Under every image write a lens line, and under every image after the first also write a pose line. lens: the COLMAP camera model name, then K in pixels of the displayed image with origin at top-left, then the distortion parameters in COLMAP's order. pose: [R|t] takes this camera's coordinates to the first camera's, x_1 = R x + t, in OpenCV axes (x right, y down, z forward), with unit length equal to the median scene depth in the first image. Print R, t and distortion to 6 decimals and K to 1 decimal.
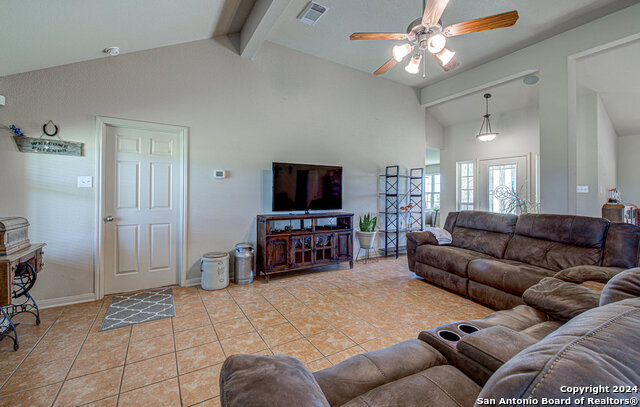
lens RADIAL K [[259.8, 0, 318.3], [0, 259.8, 193.4], [0, 0, 1]] dist [0.000807, 0.000042]
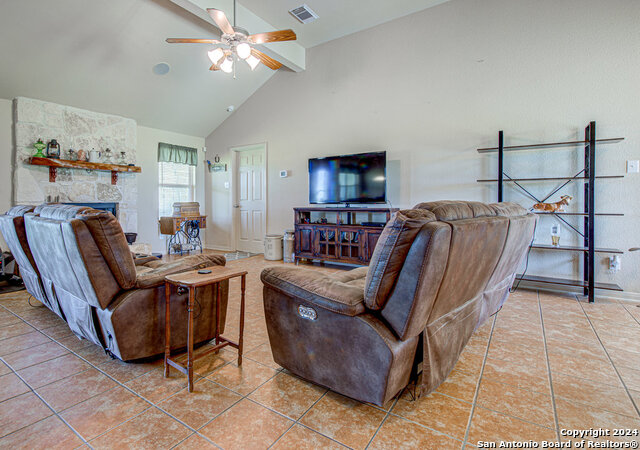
lens RADIAL K [[325.9, 0, 318.8], [0, 325.9, 208.6], [0, 0, 1]] dist [-0.000765, -0.000067]
pose [[0.435054, 0.011579, -0.900330, 1.130133], [0.014310, 0.999702, 0.019771, 0.065560], [0.900291, -0.021485, 0.434759, 0.454990]]
